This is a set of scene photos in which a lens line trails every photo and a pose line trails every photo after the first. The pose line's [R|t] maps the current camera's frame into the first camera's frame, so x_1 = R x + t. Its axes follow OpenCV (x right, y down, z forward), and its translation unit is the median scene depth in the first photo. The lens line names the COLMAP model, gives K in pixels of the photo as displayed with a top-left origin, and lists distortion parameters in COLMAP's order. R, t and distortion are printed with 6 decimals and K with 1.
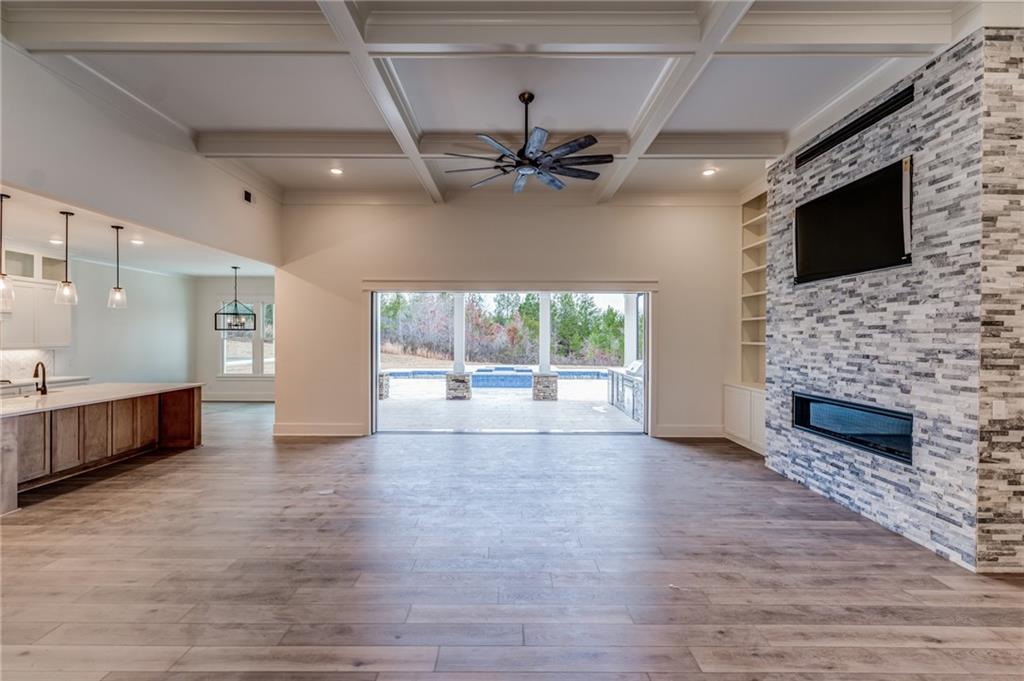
lens RADIAL K [[473.4, 0, 505.7], [0, 473.4, 338.1], [0, 0, 1]] dist [0.000625, 0.000086]
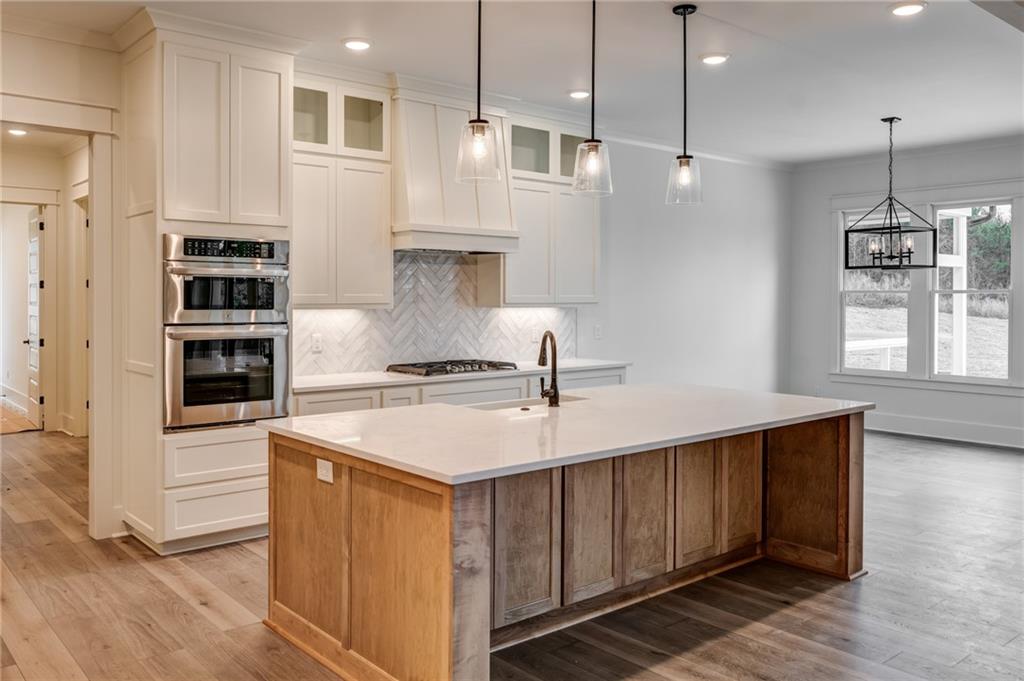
lens RADIAL K [[825.9, 0, 508.5], [0, 825.9, 302.9], [0, 0, 1]] dist [-0.004169, 0.002796]
pose [[0.656677, 0.004960, -0.754155, -0.557848], [-0.003144, 0.999988, 0.003840, 0.027701], [0.754165, -0.000151, 0.656685, 0.610394]]
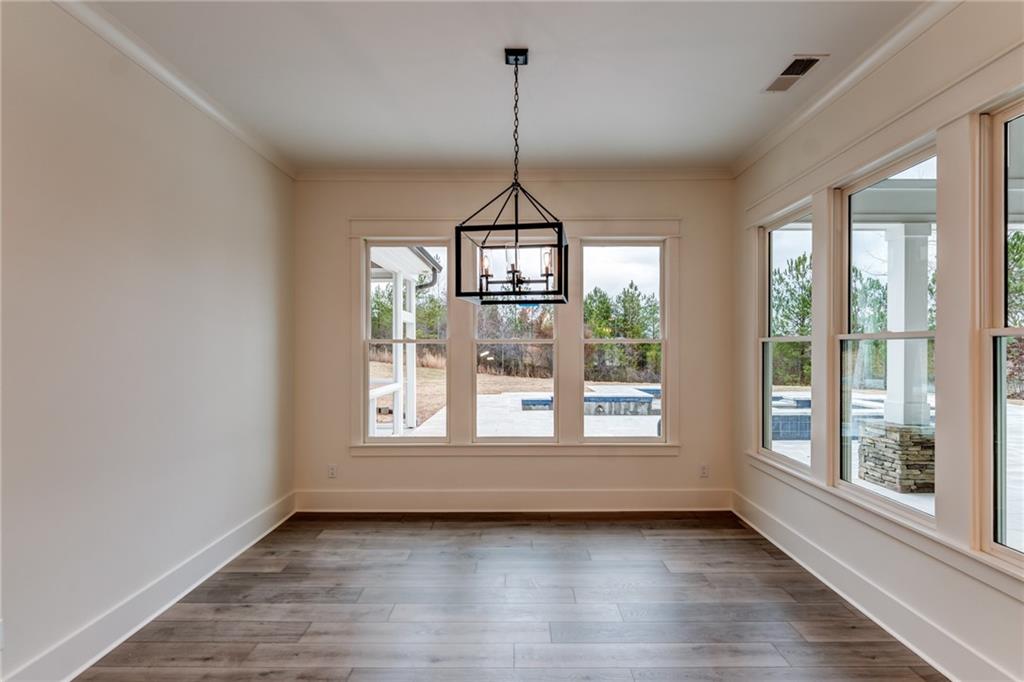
lens RADIAL K [[493.2, 0, 515.0], [0, 493.2, 349.3], [0, 0, 1]] dist [-0.000279, -0.000075]
pose [[0.999975, -0.003046, 0.006425, -1.335723], [0.003054, 0.999995, -0.001115, 0.023246], [-0.006422, 0.001135, 0.999979, 1.707949]]
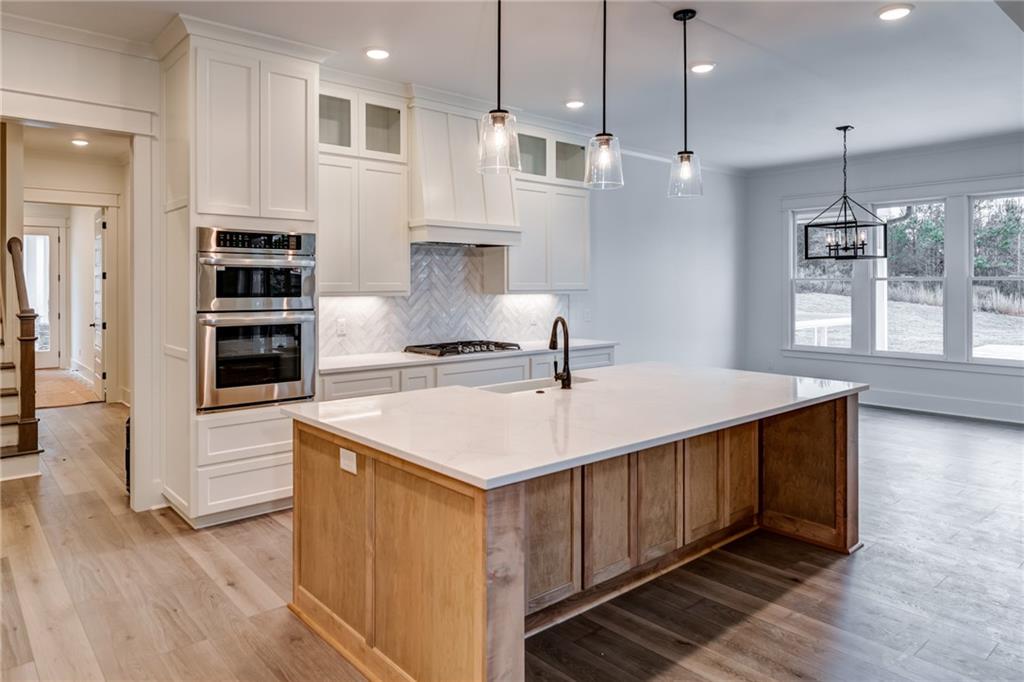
lens RADIAL K [[650.4, 0, 492.0], [0, 650.4, 287.4], [0, 0, 1]] dist [0.003223, -0.000709]
pose [[0.654017, -0.000113, -0.756480, -0.711480], [0.000606, 1.000000, 0.000375, 0.027233], [0.756479, -0.000704, 0.654017, 0.695954]]
